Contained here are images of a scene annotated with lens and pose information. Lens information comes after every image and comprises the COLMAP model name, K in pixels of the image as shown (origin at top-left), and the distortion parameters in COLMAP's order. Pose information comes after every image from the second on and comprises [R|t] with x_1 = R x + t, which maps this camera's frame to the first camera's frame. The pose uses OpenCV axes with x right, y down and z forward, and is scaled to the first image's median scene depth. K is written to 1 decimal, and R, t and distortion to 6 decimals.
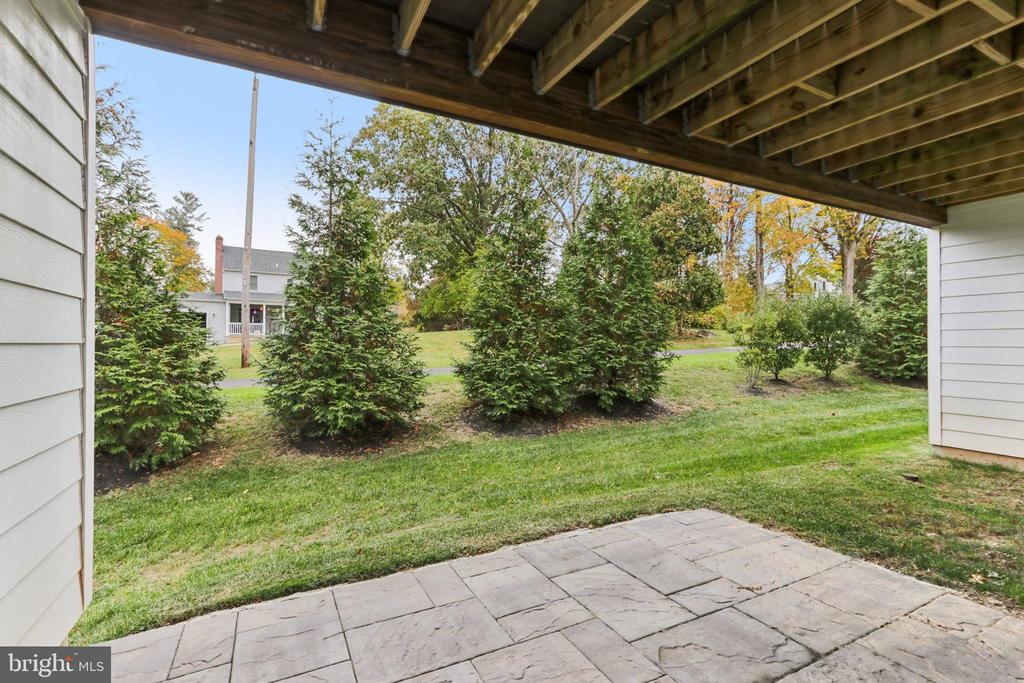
lens RADIAL K [[474.7, 0, 512.0], [0, 474.7, 341.5], [0, 0, 1]] dist [-0.001423, -0.000438]
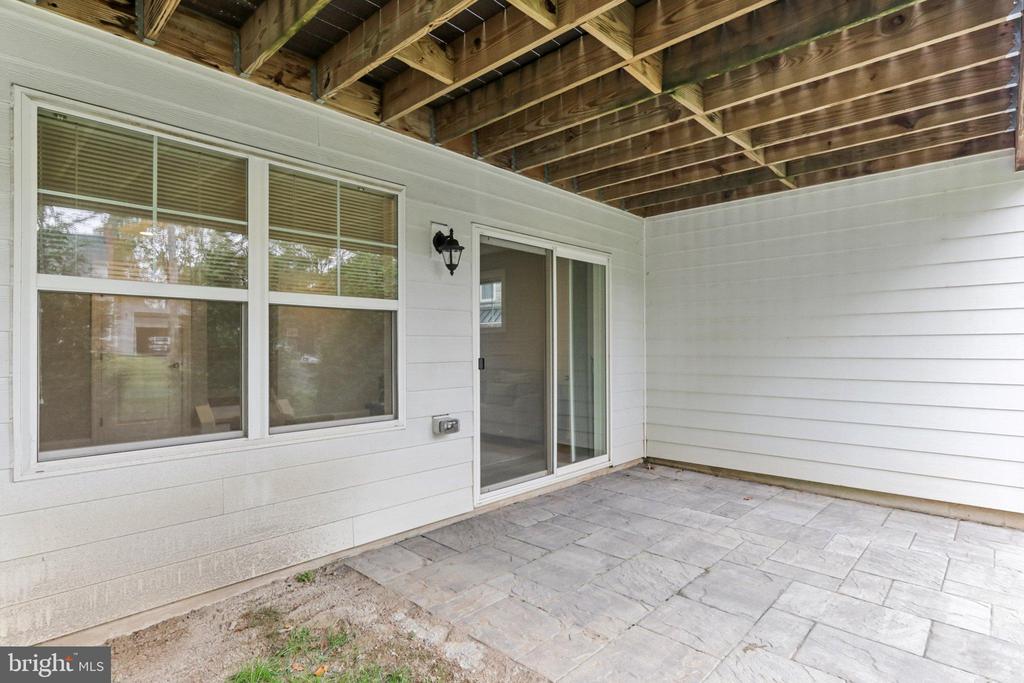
lens RADIAL K [[527.4, 0, 512.0], [0, 527.4, 341.5], [0, 0, 1]] dist [-0.000642, -0.000330]
pose [[-0.942957, -0.002039, -0.332908, 1.416471], [0.002917, 0.999892, -0.014388, -0.039155], [0.332901, -0.014538, -0.942850, 2.013950]]
